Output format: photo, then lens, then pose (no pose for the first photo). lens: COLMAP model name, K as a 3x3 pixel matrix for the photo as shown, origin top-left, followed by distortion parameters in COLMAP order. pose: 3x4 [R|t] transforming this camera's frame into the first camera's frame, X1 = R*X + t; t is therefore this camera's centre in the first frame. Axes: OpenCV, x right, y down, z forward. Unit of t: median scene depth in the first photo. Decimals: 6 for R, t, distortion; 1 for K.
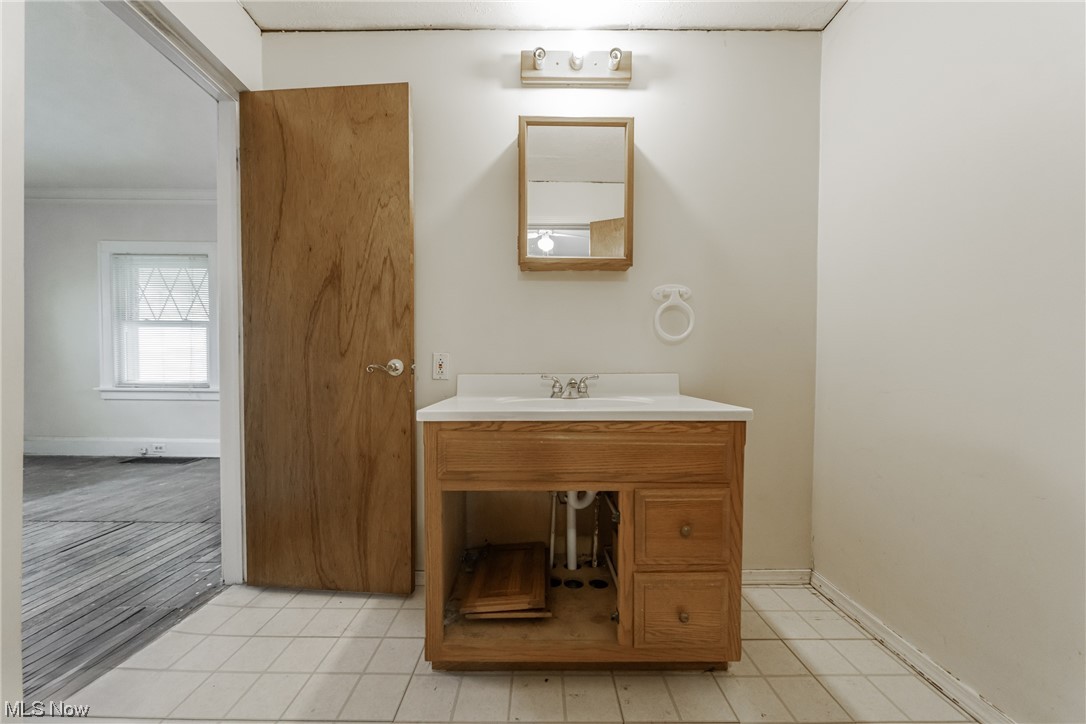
lens RADIAL K [[373.6, 0, 538.6], [0, 373.6, 361.9], [0, 0, 1]] dist [-0.002495, -0.000076]
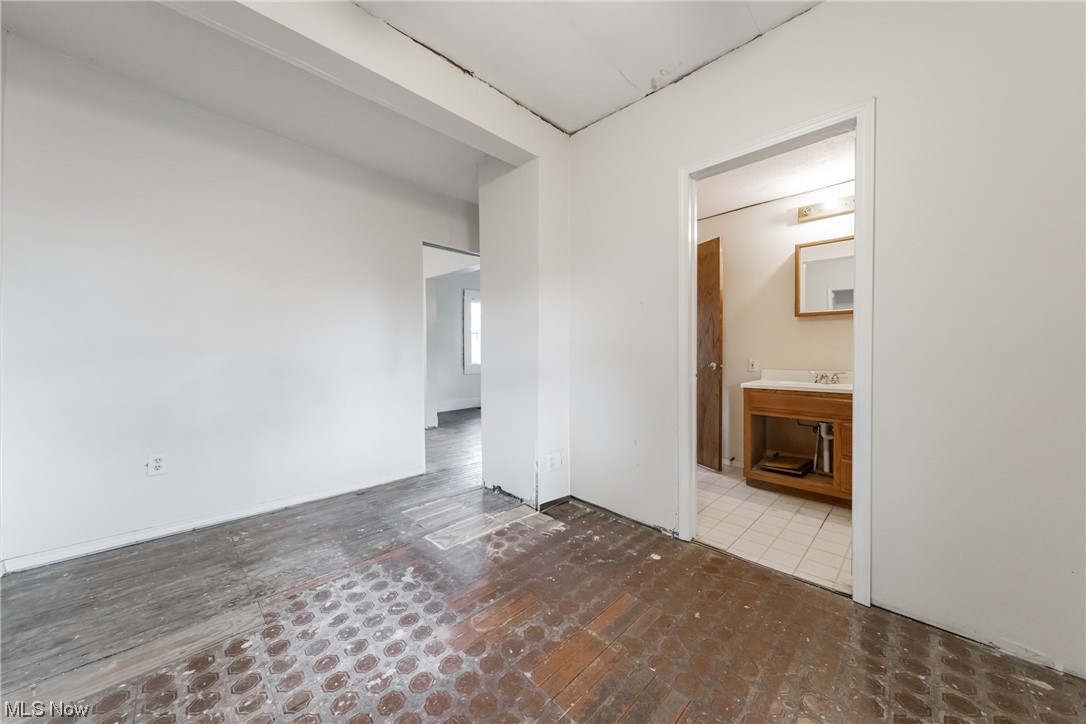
lens RADIAL K [[373.6, 0, 538.6], [0, 373.6, 361.9], [0, 0, 1]] dist [-0.002495, -0.000076]
pose [[0.692127, 0.017661, -0.721560, 0.452384], [0.009361, 0.999397, 0.033441, -0.094845], [0.721715, -0.029900, 0.691544, -1.424288]]
